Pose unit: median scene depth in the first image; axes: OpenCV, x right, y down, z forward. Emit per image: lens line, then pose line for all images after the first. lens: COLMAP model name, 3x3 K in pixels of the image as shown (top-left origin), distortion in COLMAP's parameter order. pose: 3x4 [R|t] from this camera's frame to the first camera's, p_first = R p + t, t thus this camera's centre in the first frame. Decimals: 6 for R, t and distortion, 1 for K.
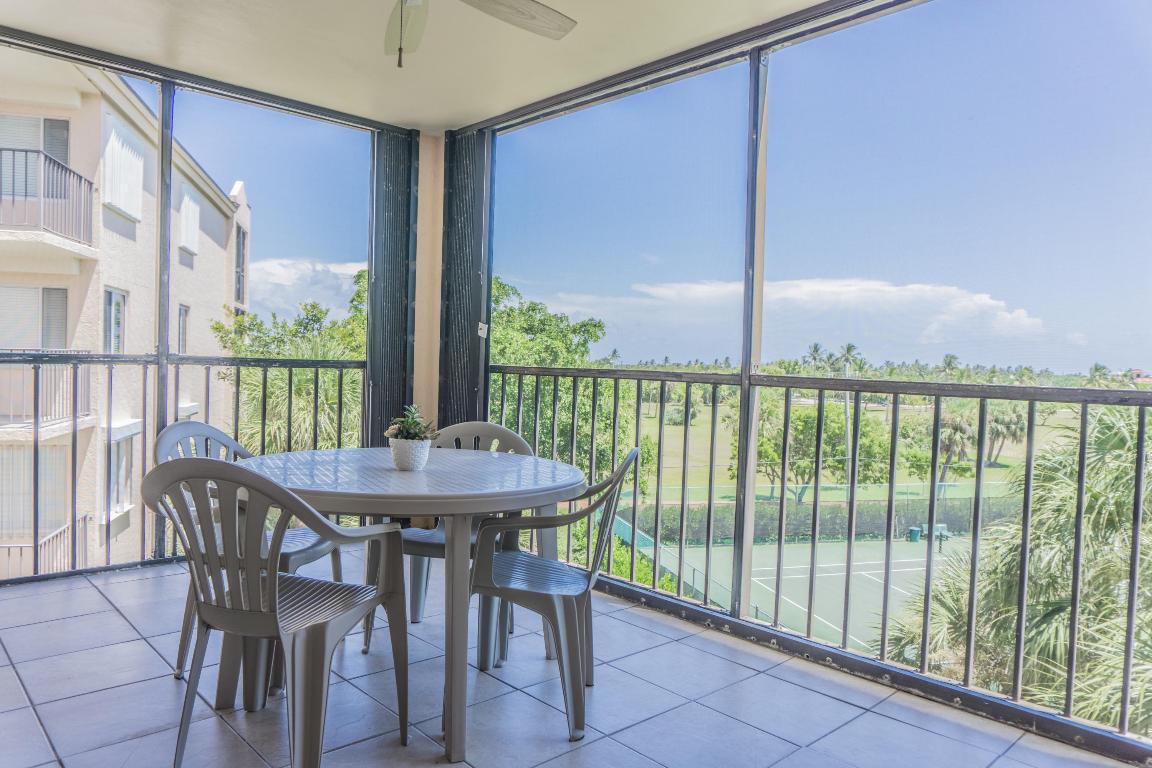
lens RADIAL K [[779.6, 0, 574.9], [0, 779.6, 382.0], [0, 0, 1]] dist [-0.008056, -0.003064]
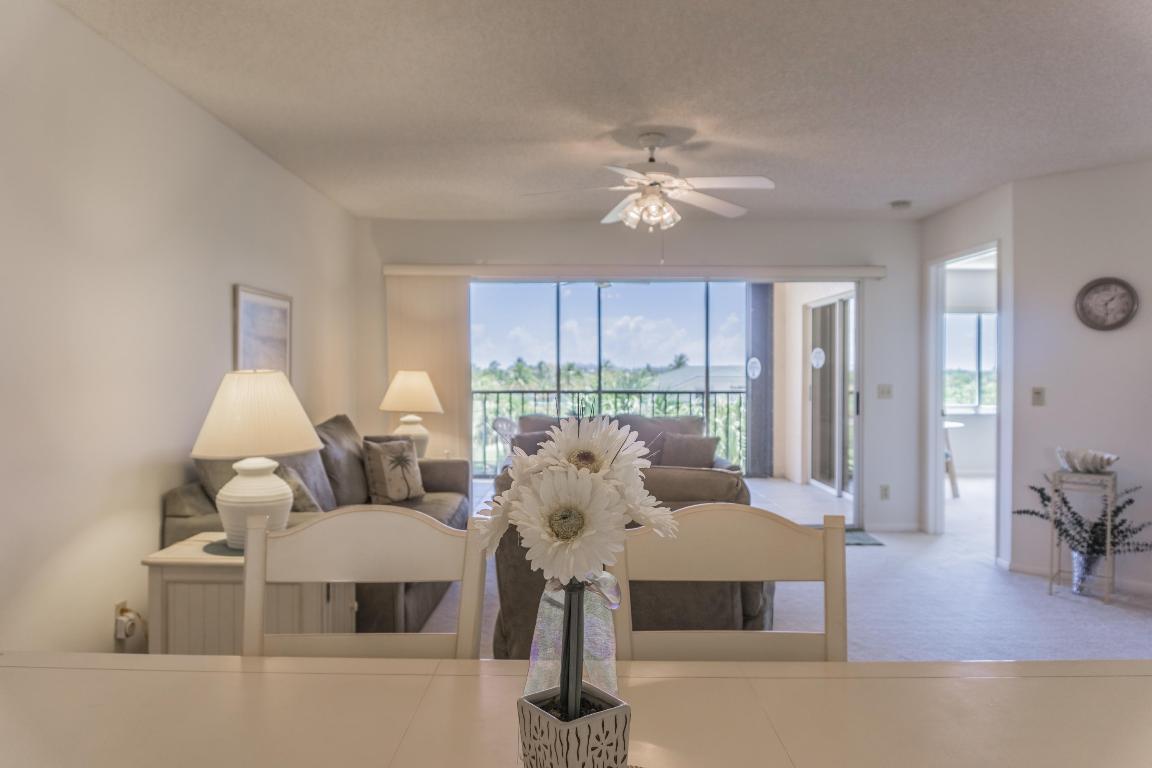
lens RADIAL K [[779.6, 0, 574.9], [0, 779.6, 382.0], [0, 0, 1]] dist [-0.008056, -0.003064]
pose [[0.683939, -0.038086, 0.728544, -1.750972], [0.037985, 0.999141, 0.016572, -0.081520], [-0.728549, 0.016339, 0.684798, -0.813293]]
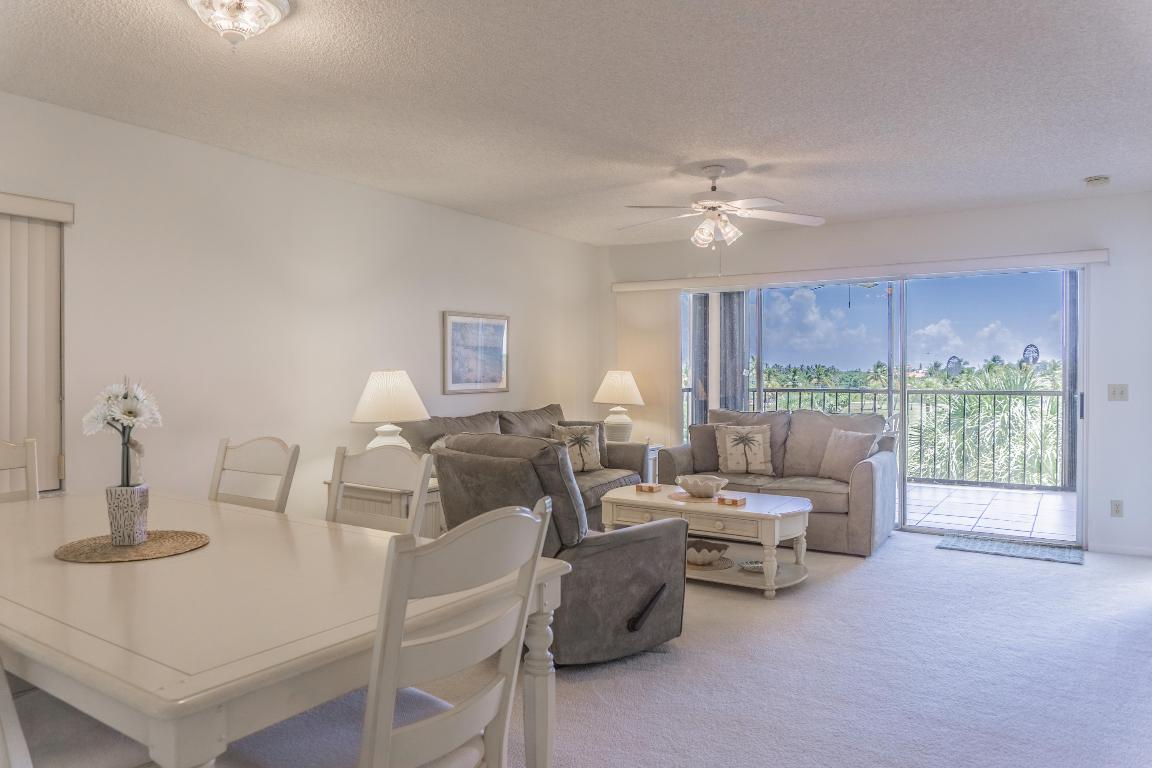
lens RADIAL K [[786.2, 0, 576.0], [0, 786.2, 384.0], [0, 0, 1]] dist [-0.000173, 0.001470]
pose [[0.971702, -0.033226, 0.233864, -1.395029], [0.035041, 0.999379, -0.003610, -0.054124], [-0.233599, 0.011702, 0.972263, -1.345310]]
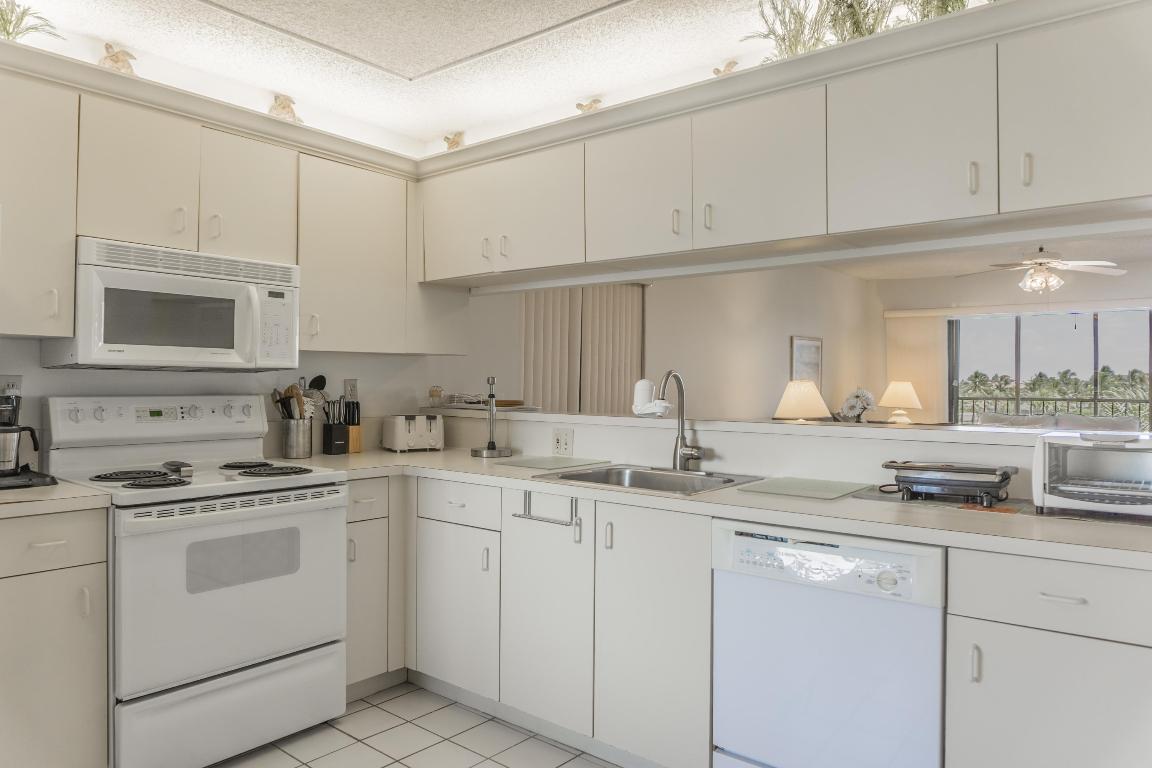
lens RADIAL K [[774.0, 0, 573.4], [0, 774.0, 378.1], [0, 0, 1]] dist [-0.028227, -0.001753]
pose [[0.990803, -0.025126, 0.132957, -2.139083], [0.028708, 0.999273, -0.025094, -0.069307], [-0.132230, 0.028680, 0.990804, -1.703287]]
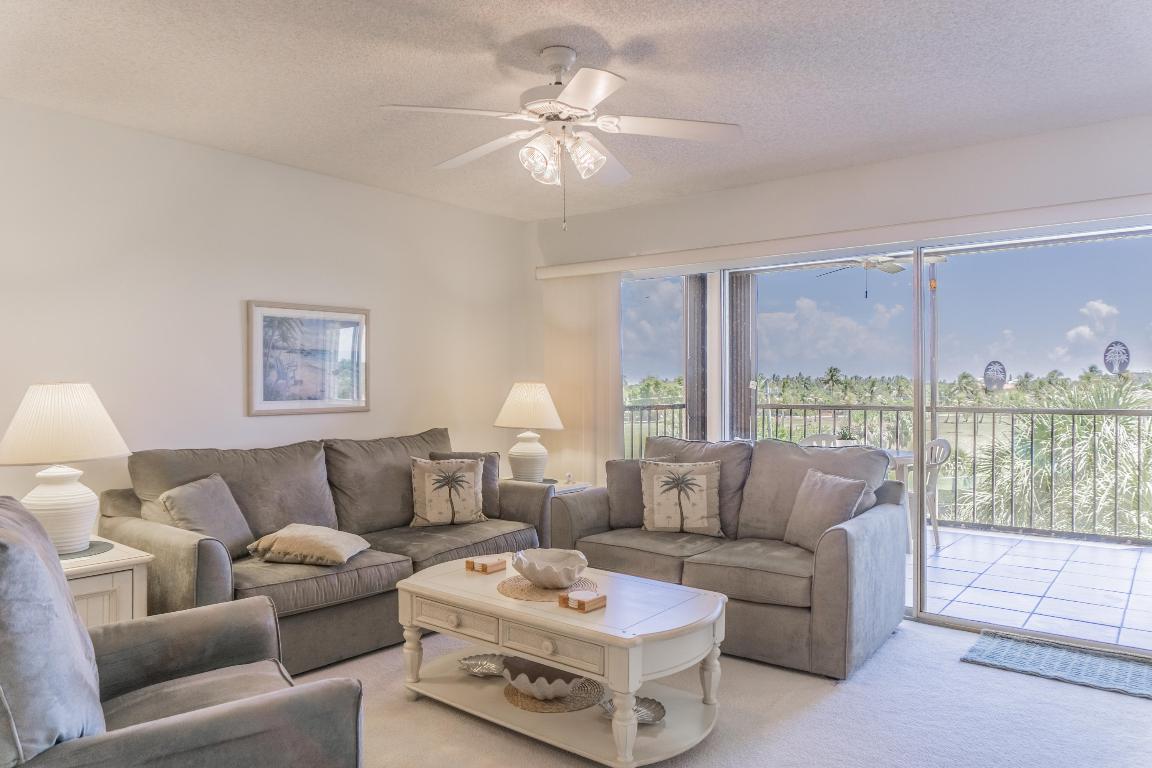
lens RADIAL K [[779.7, 0, 576.1], [0, 779.7, 385.0], [0, 0, 1]] dist [-0.007997, -0.001576]
pose [[0.990288, -0.030166, 0.135718, -0.958731], [0.033225, 0.999241, -0.020336, -0.054799], [-0.135002, 0.024648, 0.990539, -0.914992]]
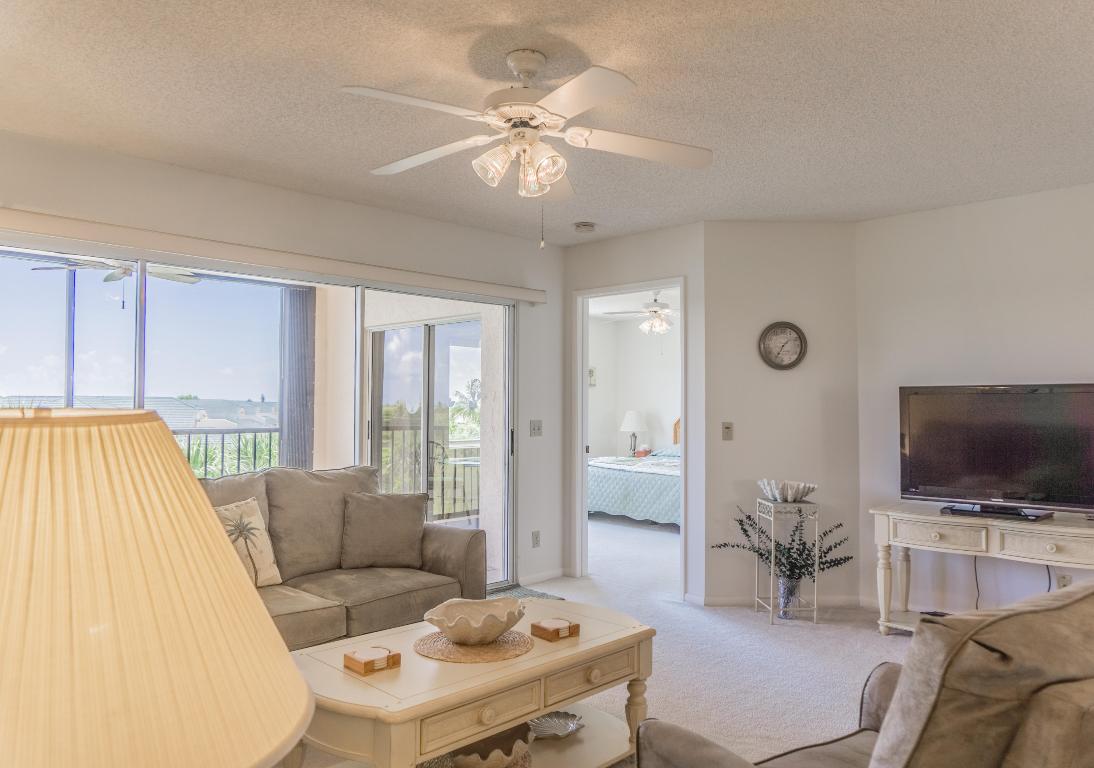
lens RADIAL K [[775.0, 0, 579.0], [0, 775.0, 383.2], [0, 0, 1]] dist [-0.009816, -0.002006]
pose [[-0.055996, -0.000123, 0.998431, -1.596883], [0.019234, 0.999814, 0.001202, -0.096297], [-0.998246, 0.019272, -0.055984, -0.145567]]
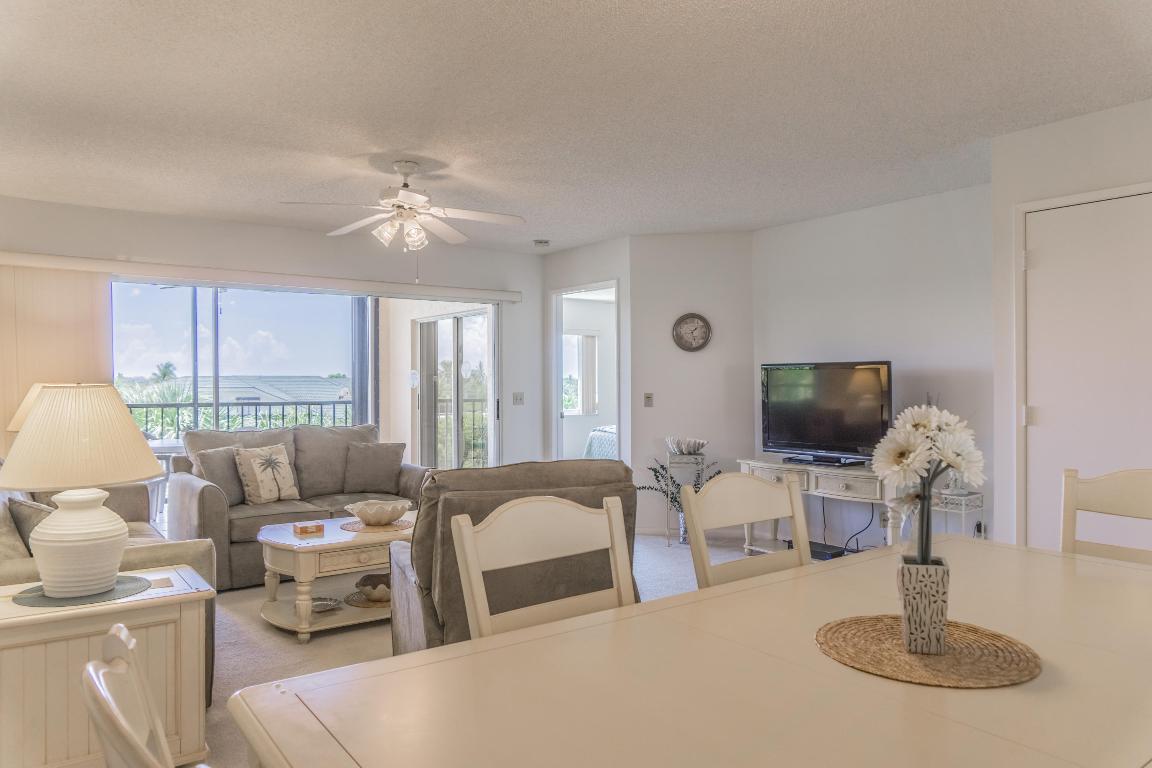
lens RADIAL K [[779.6, 0, 574.9], [0, 779.6, 382.0], [0, 0, 1]] dist [-0.008056, -0.003064]
pose [[0.121517, -0.030617, 0.992117, -2.012570], [0.032599, 0.999108, 0.026839, -0.098119], [-0.992054, 0.029081, 0.122407, -0.533079]]
